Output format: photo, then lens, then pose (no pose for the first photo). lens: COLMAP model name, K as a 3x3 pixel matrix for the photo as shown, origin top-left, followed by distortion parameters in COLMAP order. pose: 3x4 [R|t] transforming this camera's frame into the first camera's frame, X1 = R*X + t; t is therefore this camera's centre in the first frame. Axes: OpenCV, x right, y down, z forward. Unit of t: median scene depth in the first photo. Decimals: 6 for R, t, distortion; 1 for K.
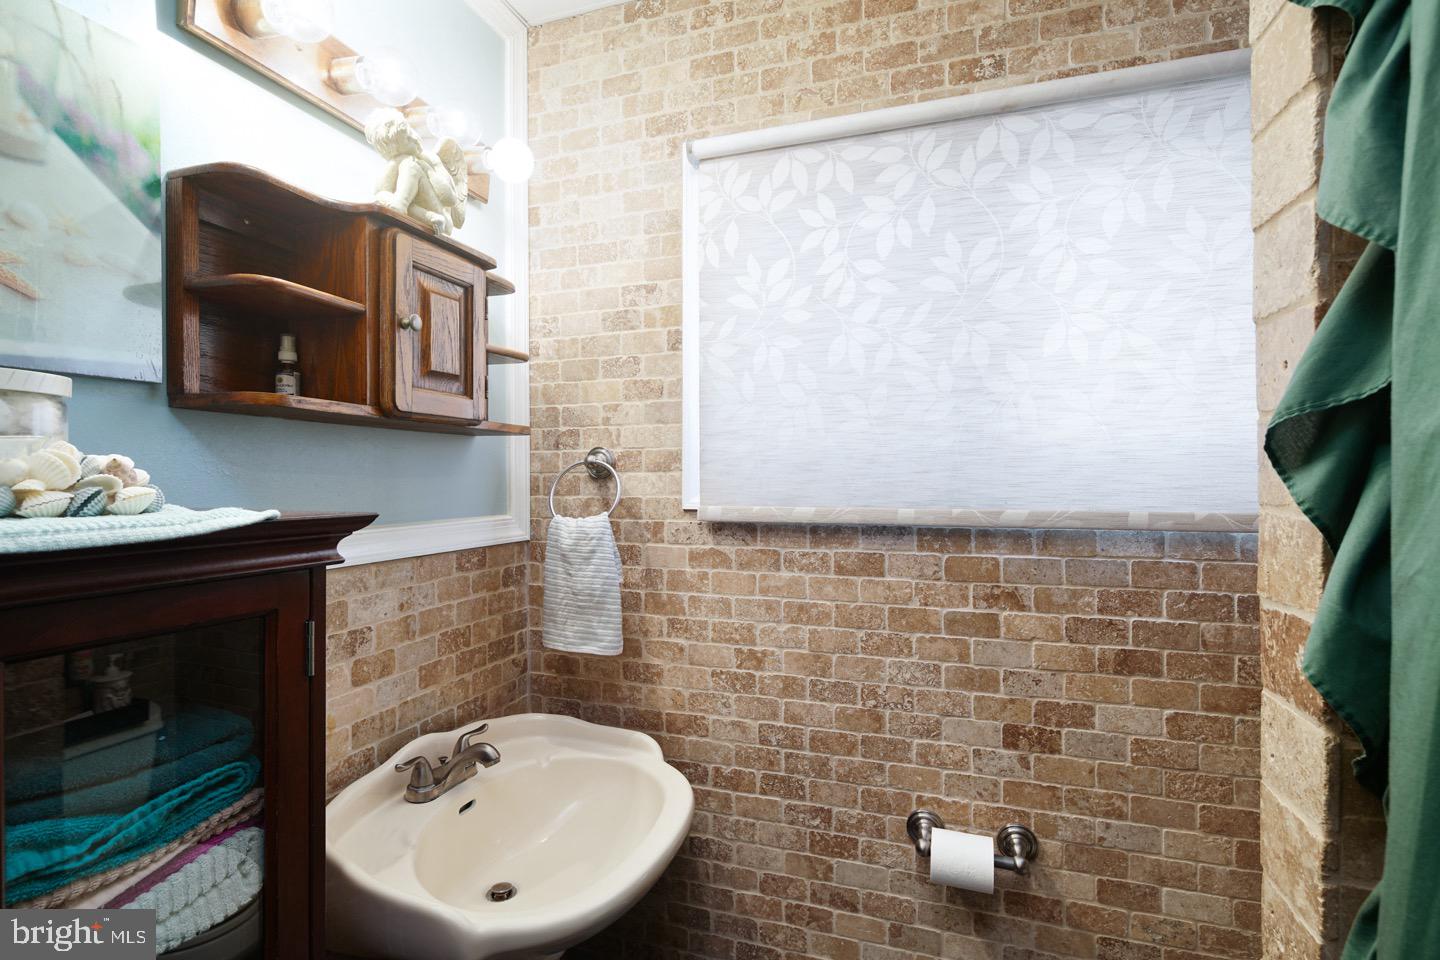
lens RADIAL K [[714.1, 0, 716.7], [0, 714.1, 482.5], [0, 0, 1]] dist [-0.001187, -0.001860]
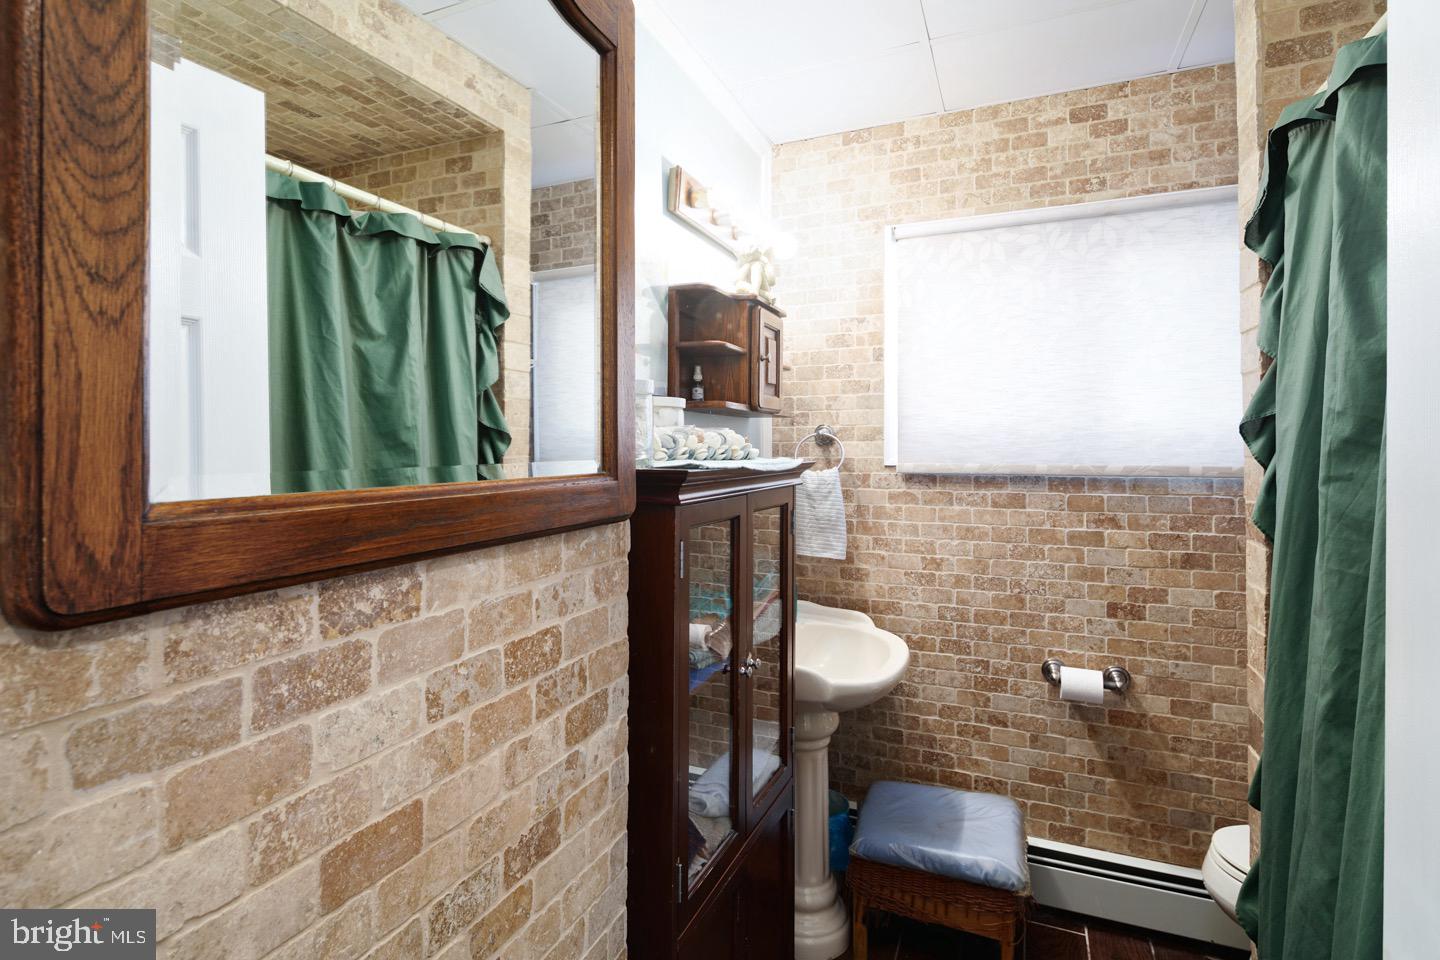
lens RADIAL K [[714.1, 0, 715.7], [0, 714.1, 443.2], [0, 0, 1]] dist [-0.001187, -0.001860]
pose [[0.996851, -0.000199, -0.079293, -0.314950], [-0.000504, 0.999961, -0.008848, 0.003981], [0.079292, 0.008861, 0.996812, -0.602585]]
